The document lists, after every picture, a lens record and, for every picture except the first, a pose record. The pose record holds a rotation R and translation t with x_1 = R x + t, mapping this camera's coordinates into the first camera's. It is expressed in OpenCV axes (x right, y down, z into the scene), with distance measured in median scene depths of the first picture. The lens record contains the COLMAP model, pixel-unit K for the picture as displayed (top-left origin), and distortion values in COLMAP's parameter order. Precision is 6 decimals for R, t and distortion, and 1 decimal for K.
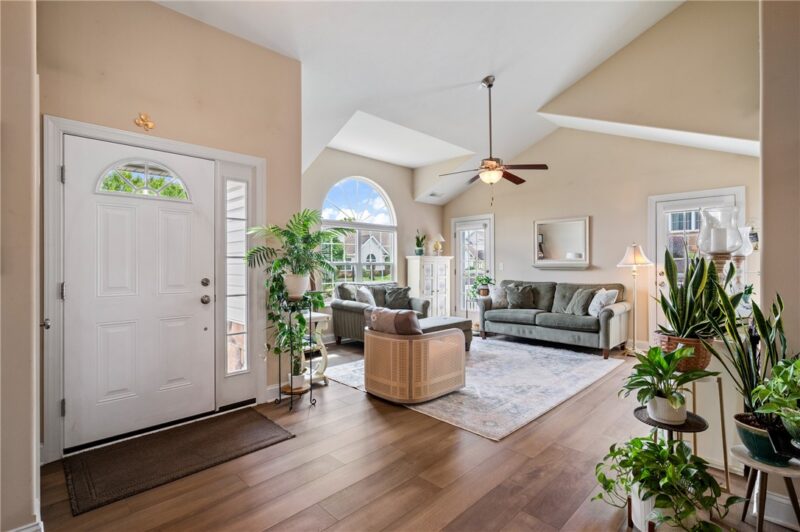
lens RADIAL K [[374.2, 0, 396.9], [0, 374.2, 262.3], [0, 0, 1]] dist [-0.000611, -0.000557]
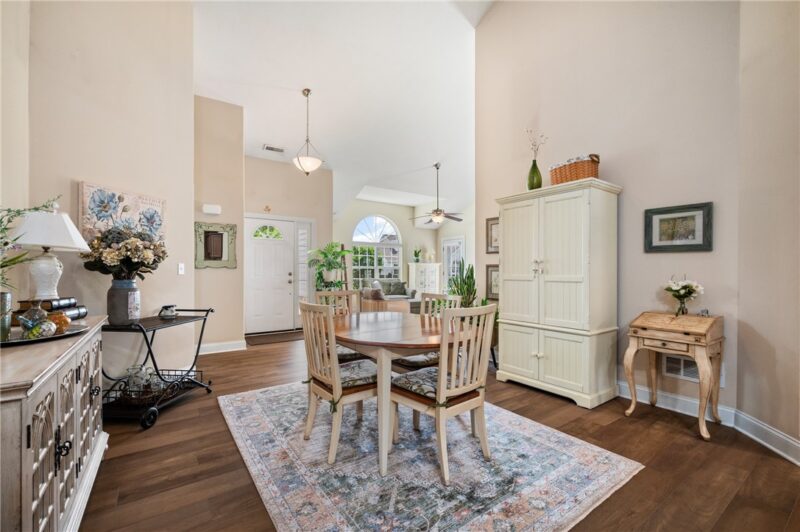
lens RADIAL K [[339.4, 0, 403.5], [0, 339.4, 271.2], [0, 0, 1]] dist [0.001904, 0.000022]
pose [[0.990666, 0.002388, -0.136288, 0.276794], [-0.001308, 0.999967, 0.008008, 0.009582], [0.136302, -0.007755, 0.990637, -0.578919]]
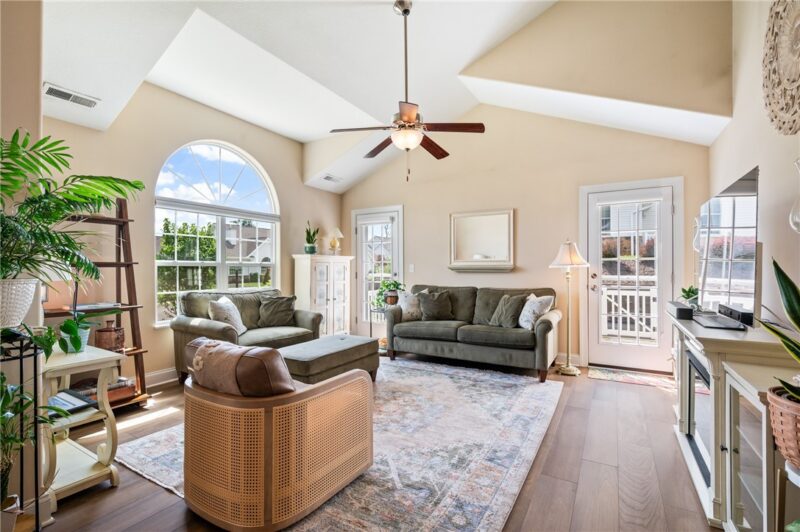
lens RADIAL K [[374.2, 0, 401.3], [0, 374.2, 268.5], [0, 0, 1]] dist [-0.000611, -0.000557]
pose [[0.962614, 0.001330, 0.270875, 0.043821], [-0.002691, 0.999986, 0.004653, 0.010122], [-0.270865, -0.005208, 0.962603, 0.282233]]
